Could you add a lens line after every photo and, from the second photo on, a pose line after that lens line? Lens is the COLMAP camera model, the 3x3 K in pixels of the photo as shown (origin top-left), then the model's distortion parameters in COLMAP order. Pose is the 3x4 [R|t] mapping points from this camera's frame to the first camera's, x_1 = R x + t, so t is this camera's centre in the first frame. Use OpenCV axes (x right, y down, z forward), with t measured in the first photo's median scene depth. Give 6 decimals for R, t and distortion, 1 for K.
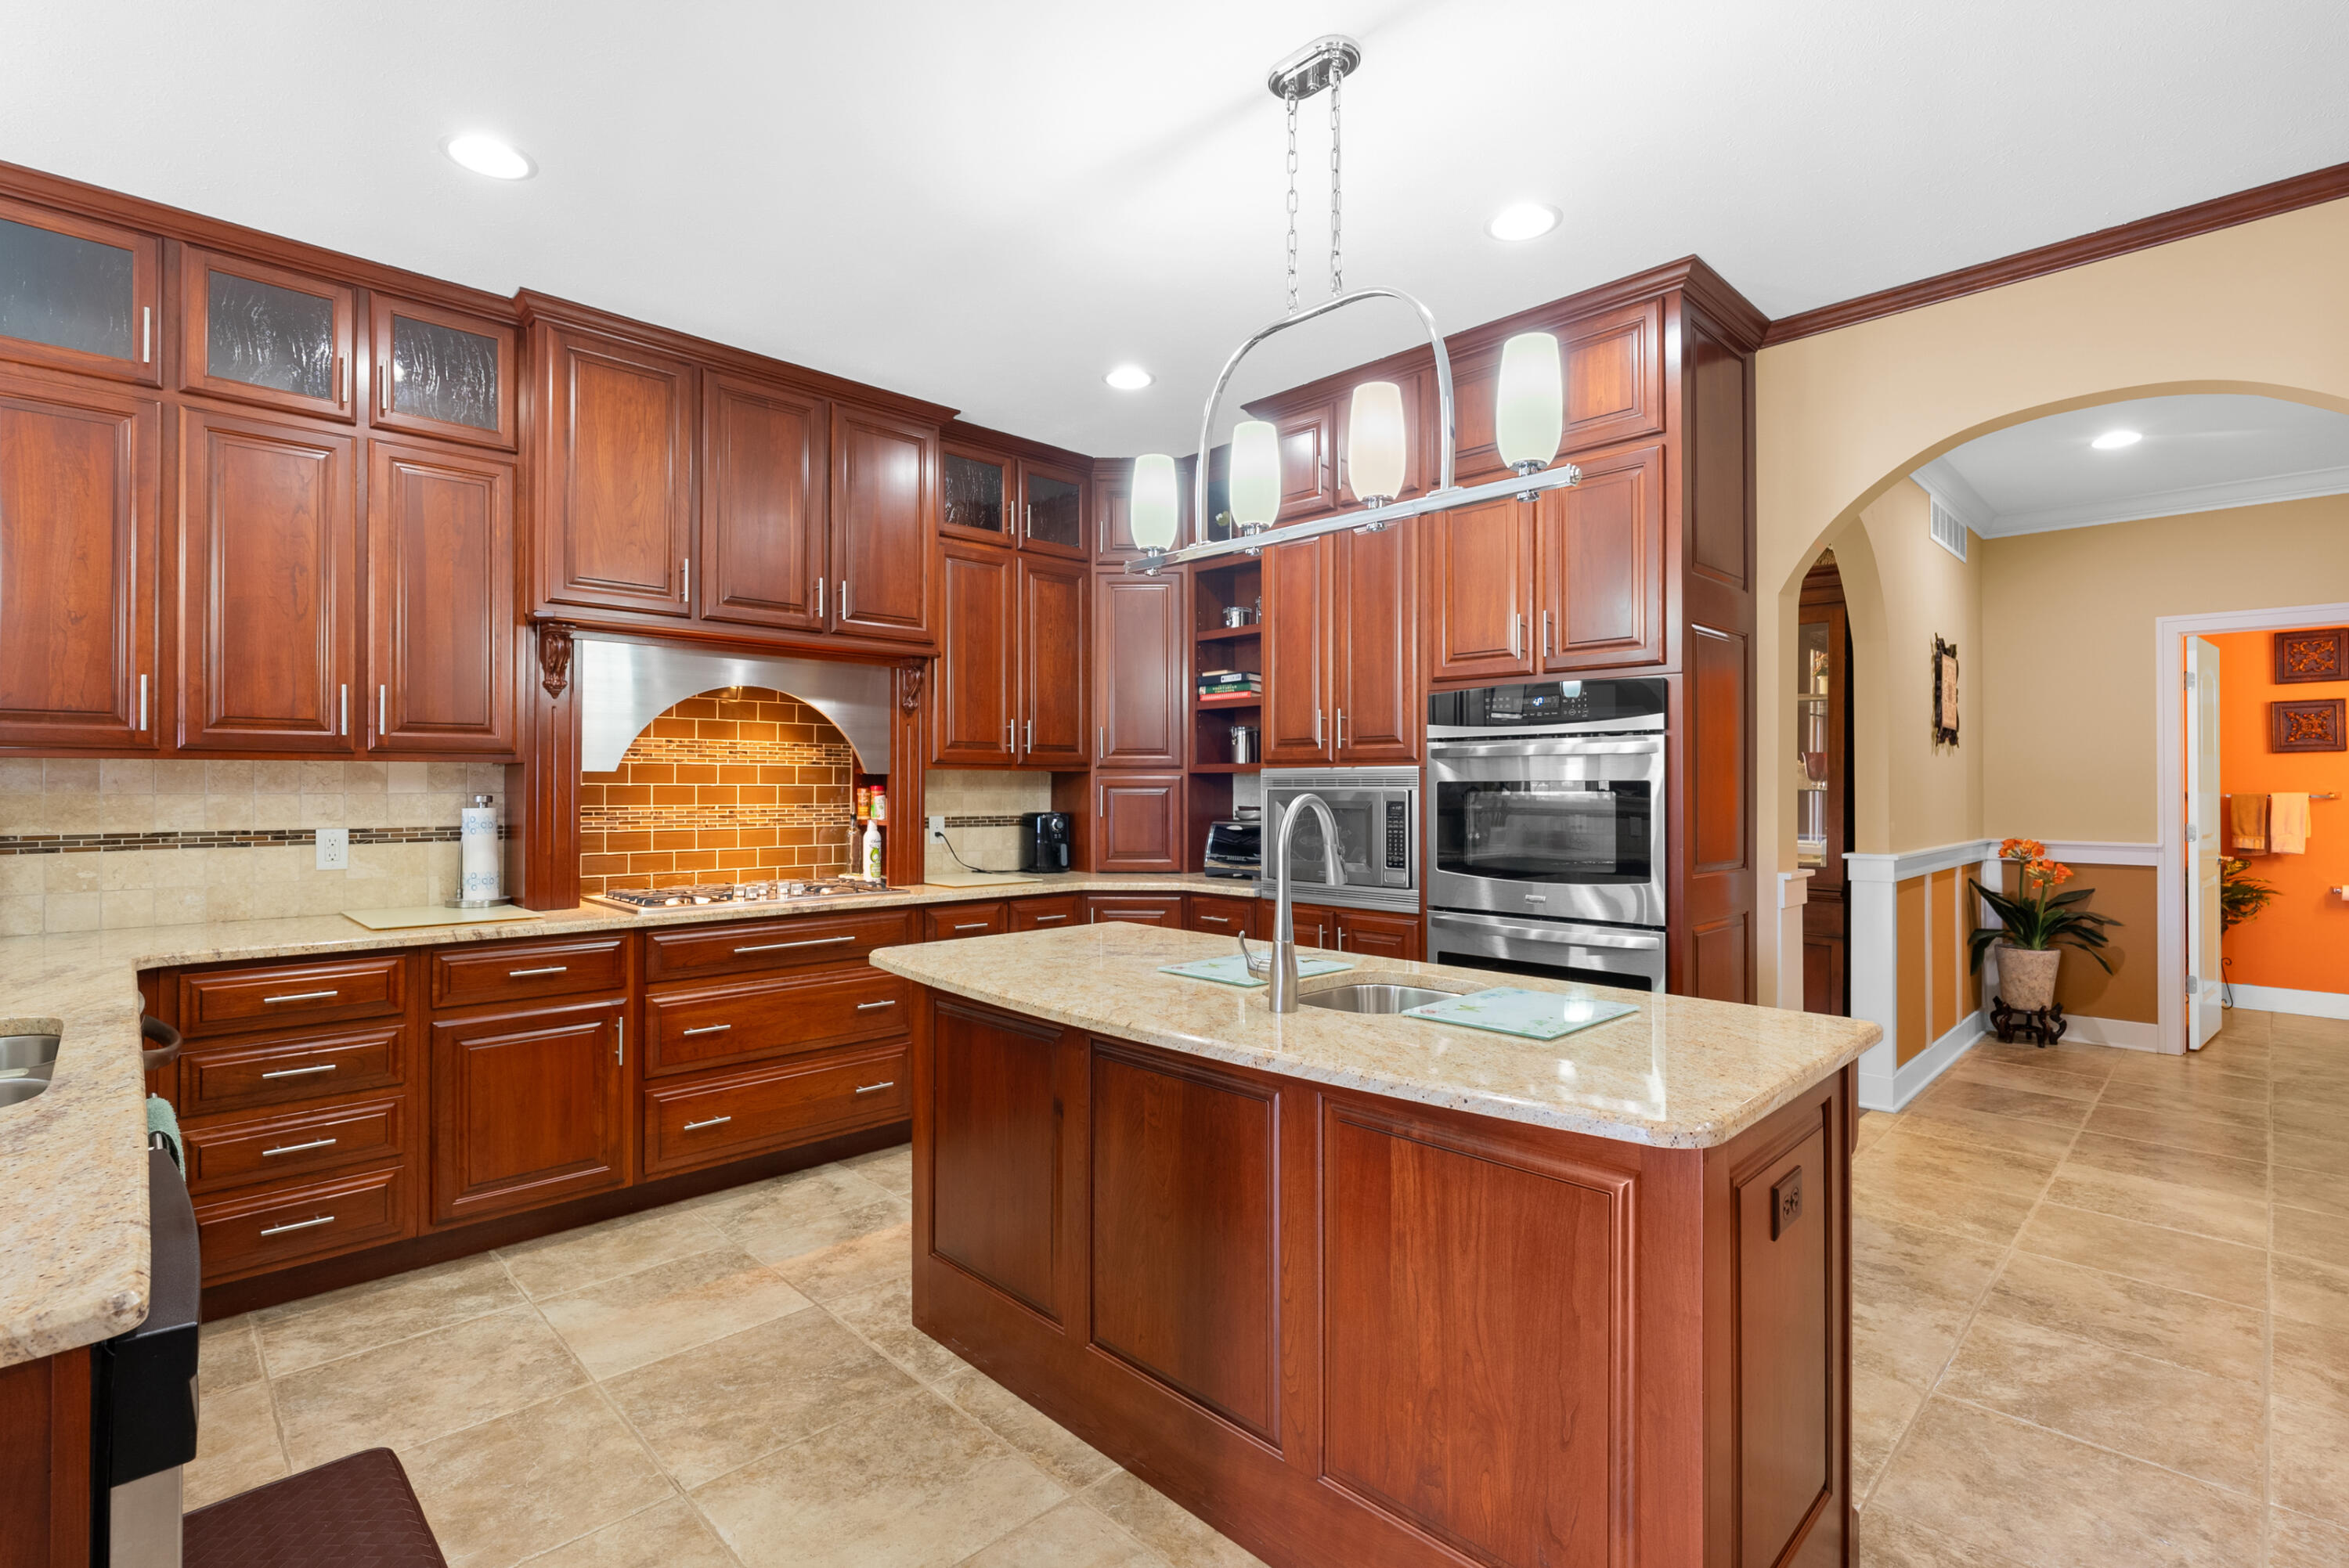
lens RADIAL K [[1080.6, 0, 1172.1], [0, 1080.6, 782.9], [0, 0, 1]] dist [-0.002046, -0.000041]
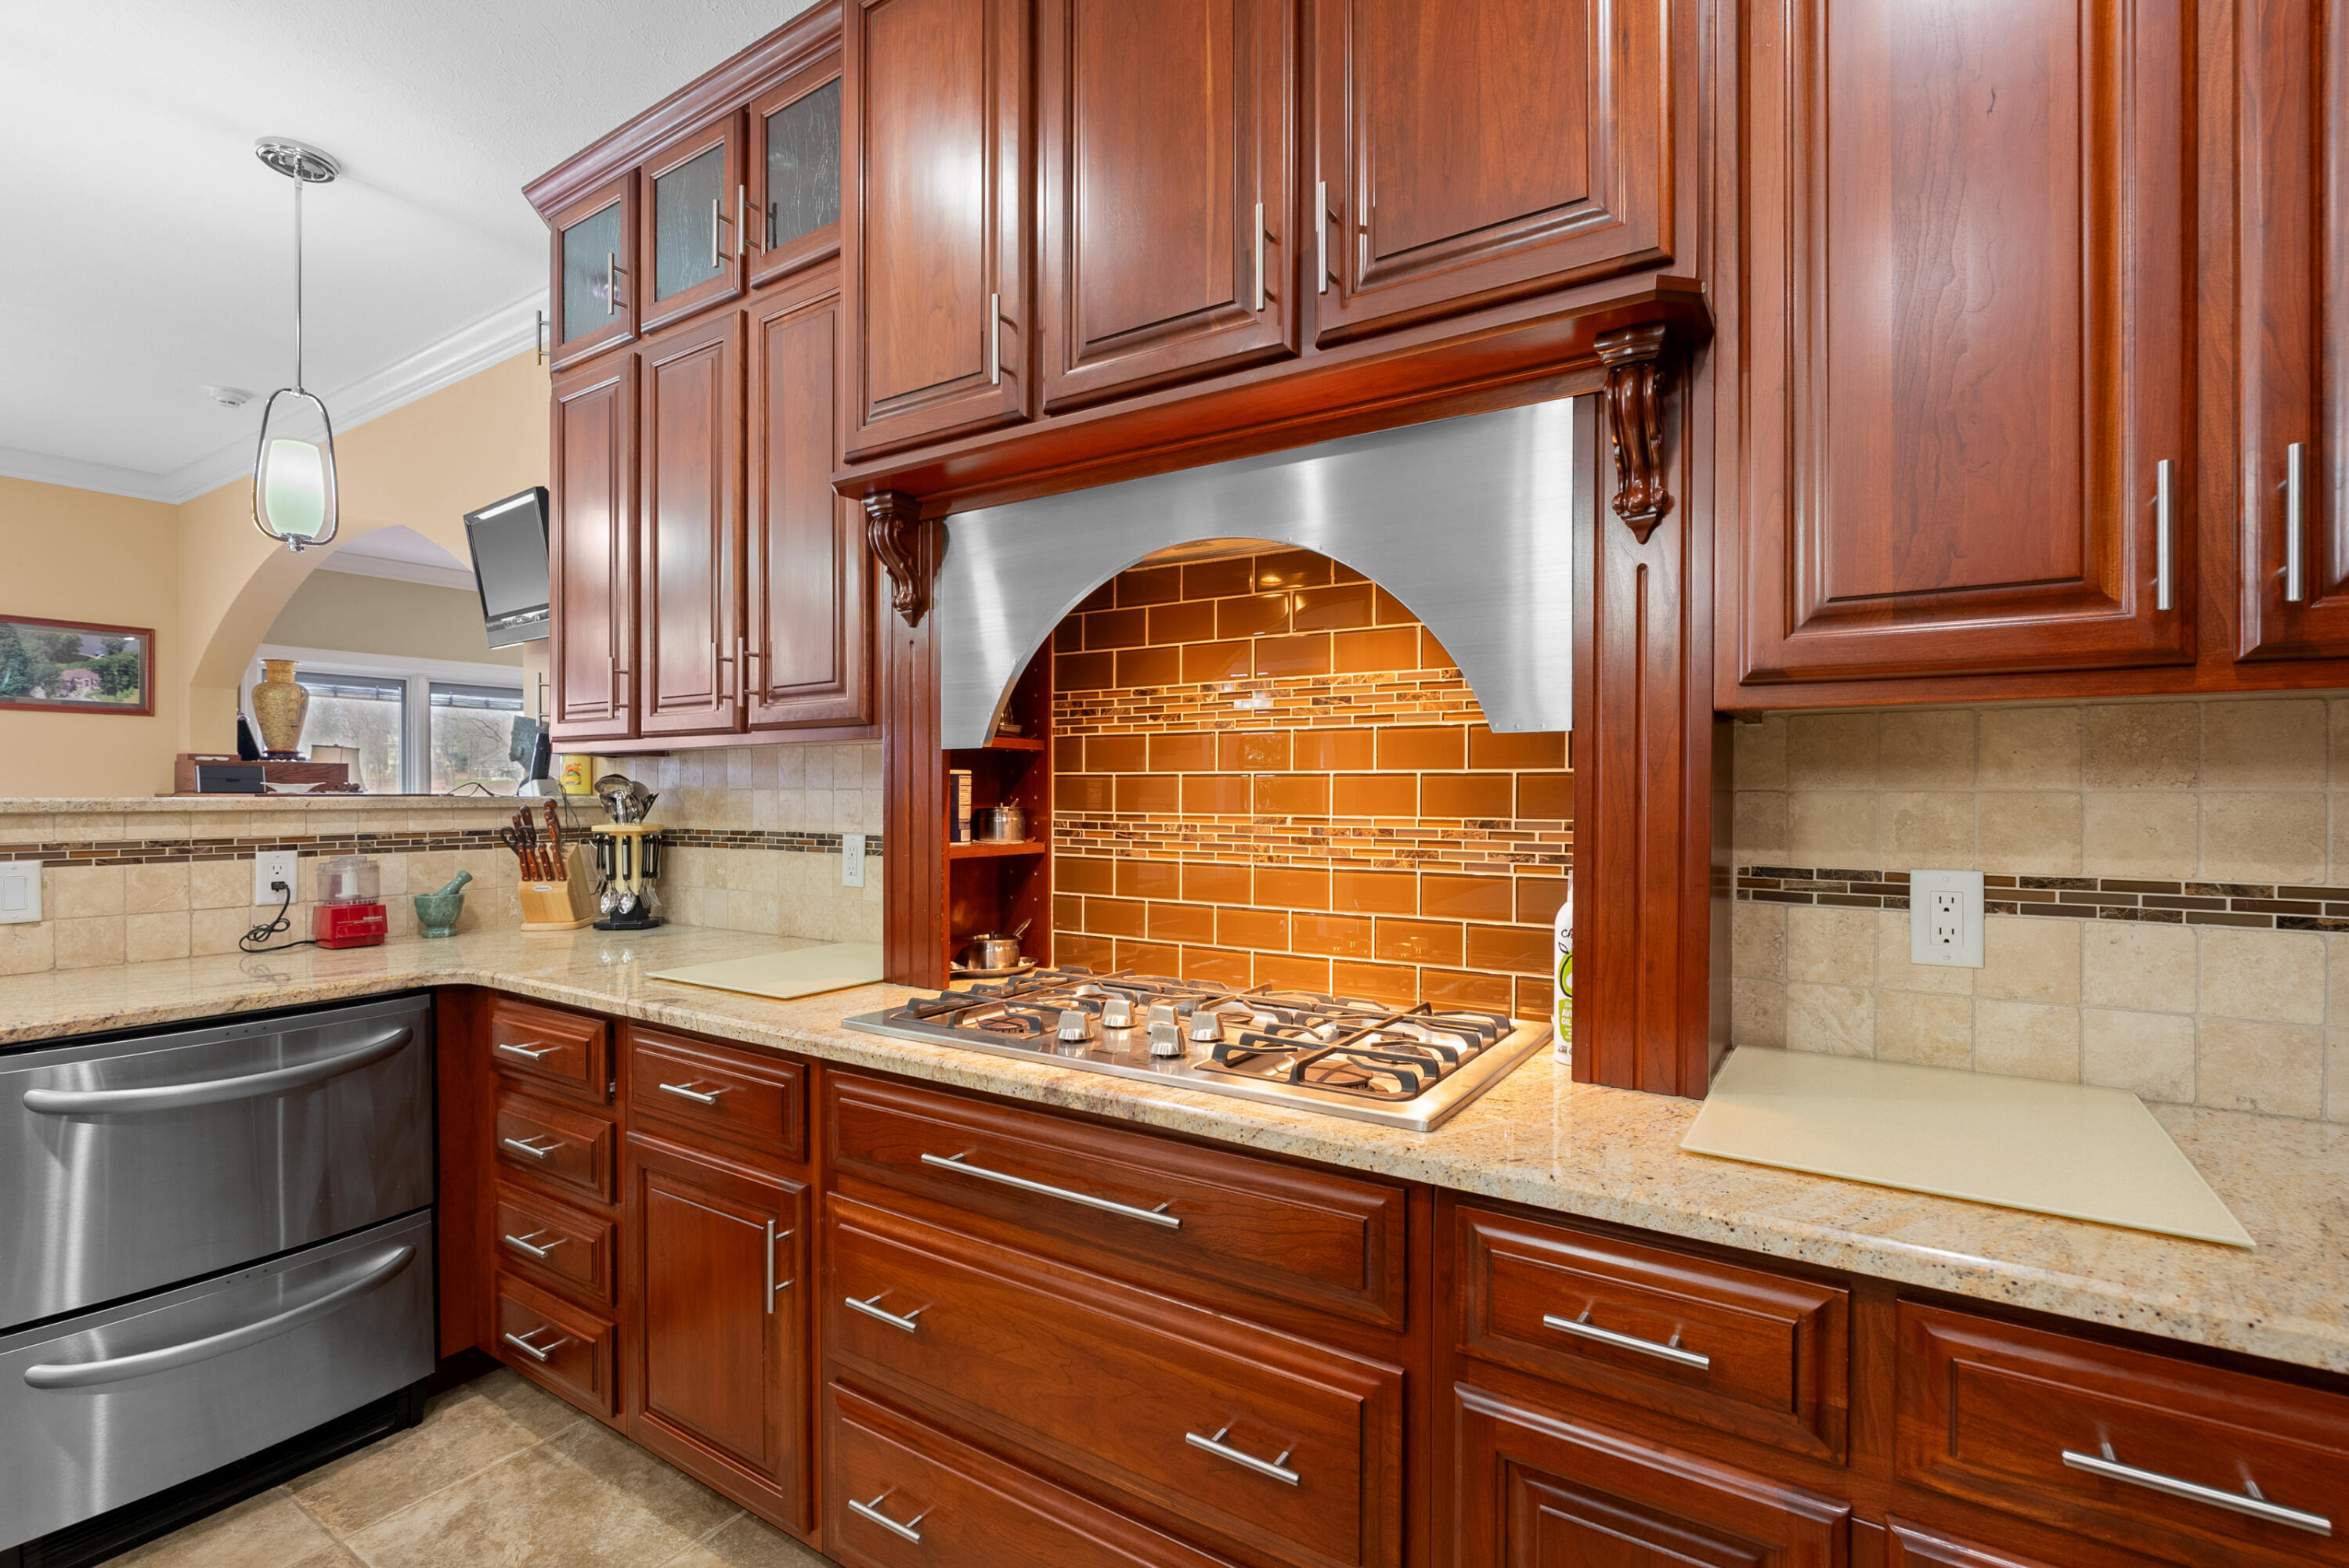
lens RADIAL K [[1080.6, 0, 1173.1], [0, 1080.6, 795.1], [0, 0, 1]] dist [-0.002046, -0.000041]
pose [[0.212513, 0.002425, -0.977155, 0.029470], [0.002737, 0.999992, 0.003077, 0.010834], [0.977155, -0.003329, 0.212504, 0.909102]]
